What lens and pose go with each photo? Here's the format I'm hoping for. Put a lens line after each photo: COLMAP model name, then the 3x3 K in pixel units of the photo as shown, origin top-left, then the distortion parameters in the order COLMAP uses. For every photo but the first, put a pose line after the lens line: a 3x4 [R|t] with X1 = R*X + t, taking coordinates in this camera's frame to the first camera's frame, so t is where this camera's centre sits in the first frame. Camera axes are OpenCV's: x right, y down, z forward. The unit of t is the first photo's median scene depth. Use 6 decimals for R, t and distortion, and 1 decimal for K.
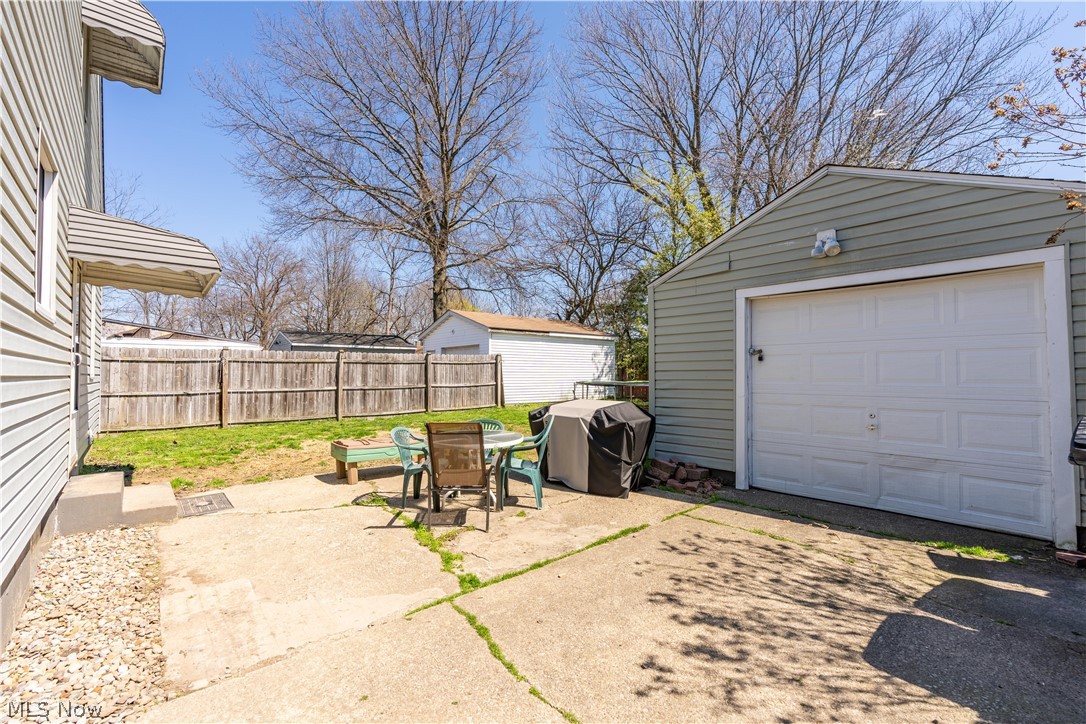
lens RADIAL K [[493.2, 0, 540.2], [0, 493.2, 356.9], [0, 0, 1]] dist [-0.005321, -0.000949]
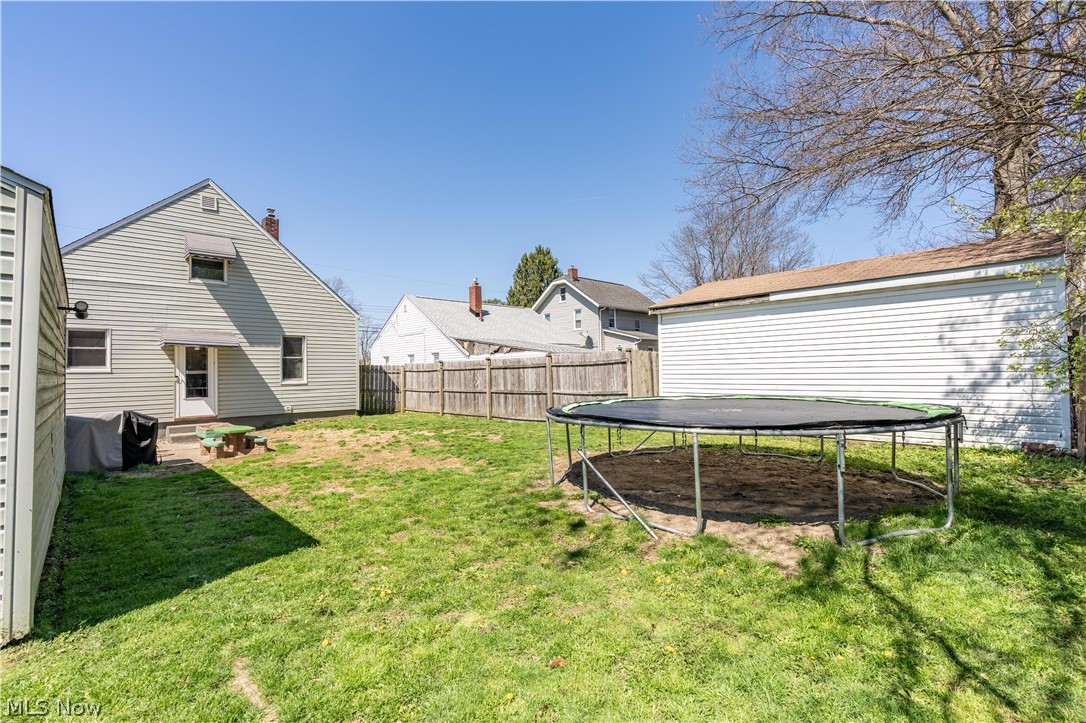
lens RADIAL K [[493.2, 0, 542.4], [0, 493.2, 361.8], [0, 0, 1]] dist [-0.005321, -0.000949]
pose [[0.052559, -0.022899, -0.998355, 0.501854], [0.045858, 0.998738, -0.020494, 0.018136], [0.997564, -0.044705, 0.053543, 0.740187]]
